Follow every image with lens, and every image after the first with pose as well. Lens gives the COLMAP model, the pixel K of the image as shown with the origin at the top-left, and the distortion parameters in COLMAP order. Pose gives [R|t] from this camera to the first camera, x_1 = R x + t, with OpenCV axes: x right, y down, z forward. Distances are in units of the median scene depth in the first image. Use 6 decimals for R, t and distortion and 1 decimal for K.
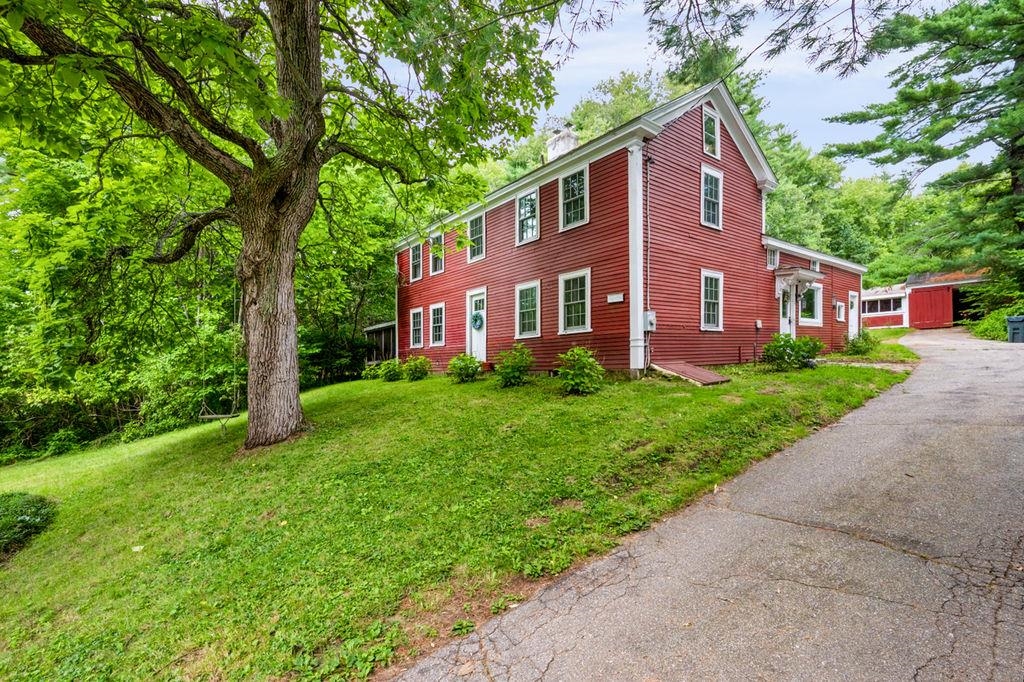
lens RADIAL K [[461.1, 0, 519.3], [0, 461.1, 353.0], [0, 0, 1]] dist [0.003120, 0.000580]
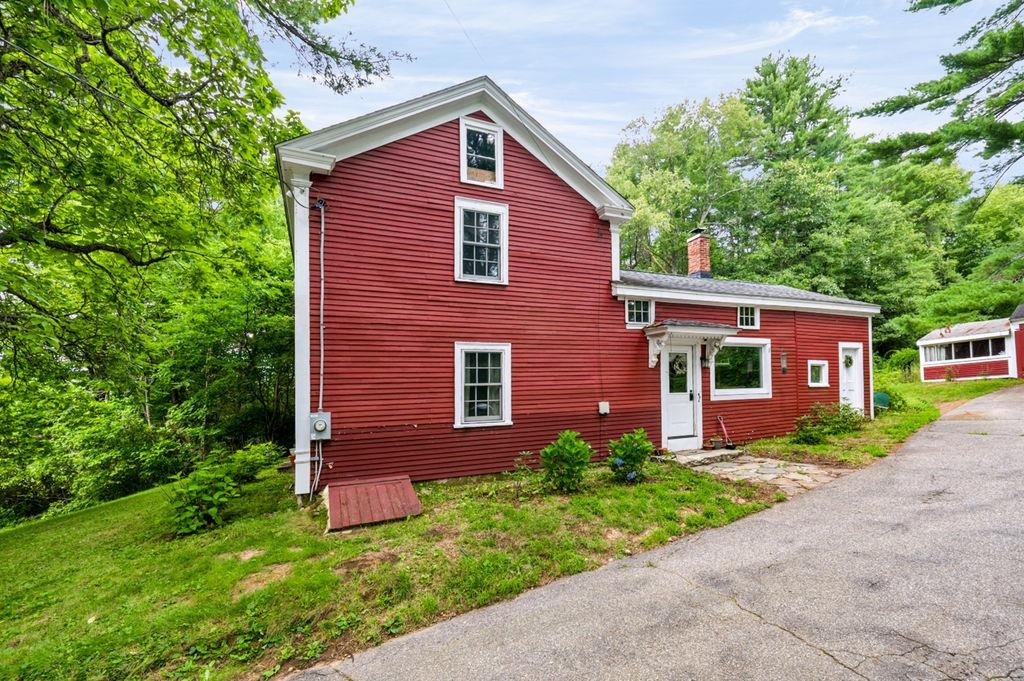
lens RADIAL K [[437.0, 0, 525.2], [0, 437.0, 390.9], [0, 0, 1]] dist [0.001182, -0.000223]
pose [[0.968815, -0.027344, -0.246270, 0.309129], [0.021899, 0.999452, -0.024822, -0.040529], [0.246814, 0.018655, 0.968883, 0.171538]]
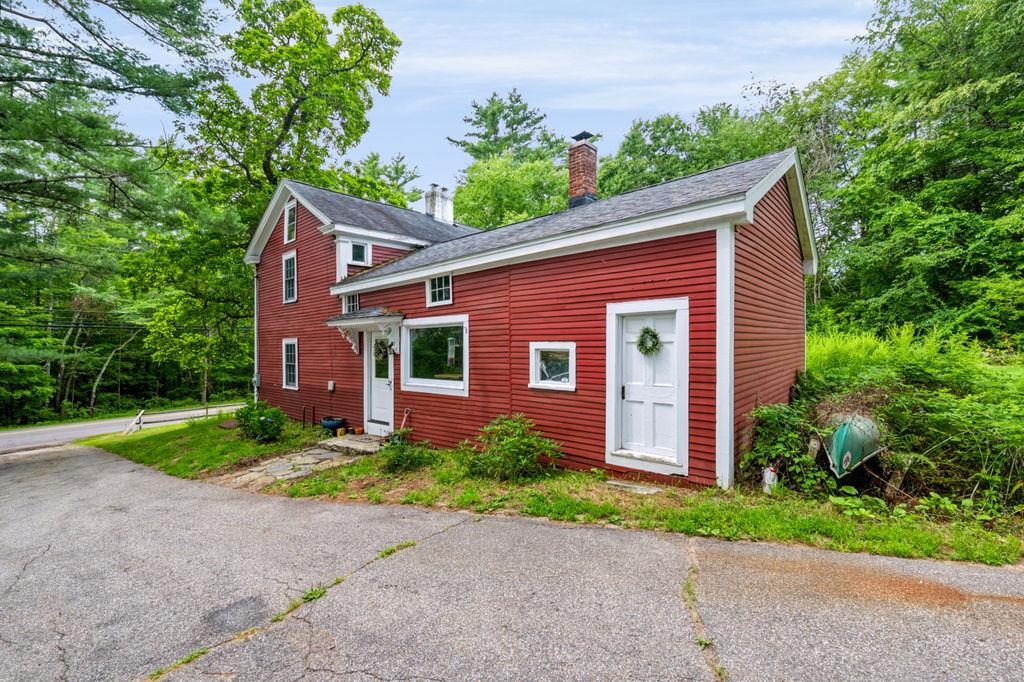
lens RADIAL K [[437.0, 0, 513.2], [0, 437.0, 315.4], [0, 0, 1]] dist [0.001182, -0.000223]
pose [[0.171354, -0.046907, -0.984092, 0.778410], [0.015990, 0.998867, -0.044827, -0.084921], [0.985080, -0.008054, 0.171910, 0.656300]]
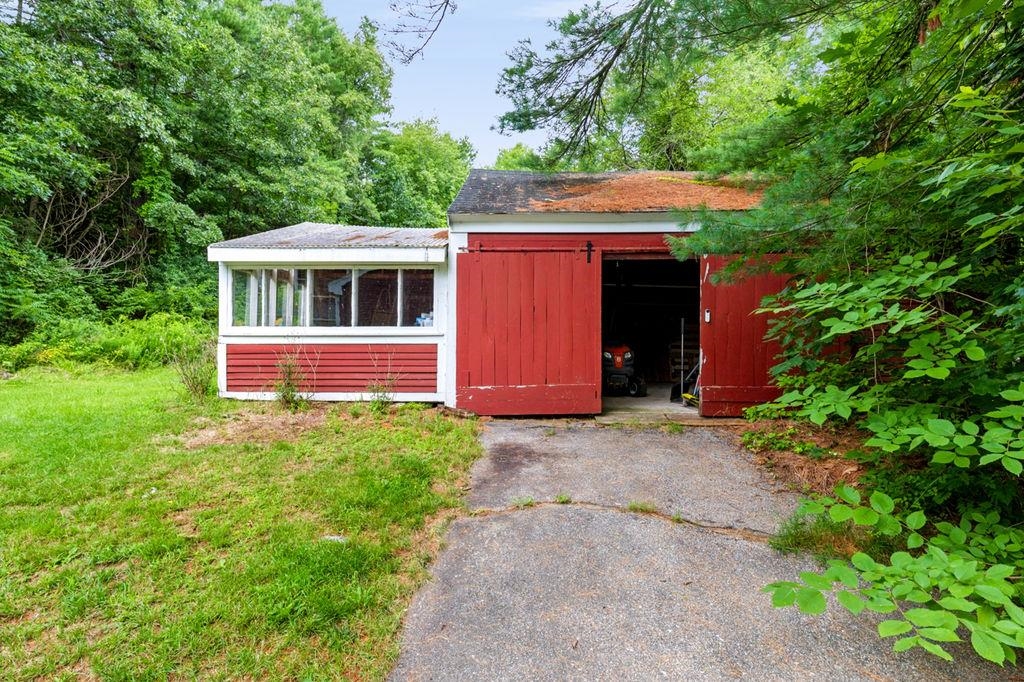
lens RADIAL K [[533.9, 0, 512.2], [0, 533.9, 338.7], [0, 0, 1]] dist [-0.003941, -0.002242]
pose [[0.706766, 0.020378, 0.707154, 0.796479], [-0.022752, 0.999723, -0.006069, -0.101289], [-0.707082, -0.011800, 0.707033, 0.937000]]
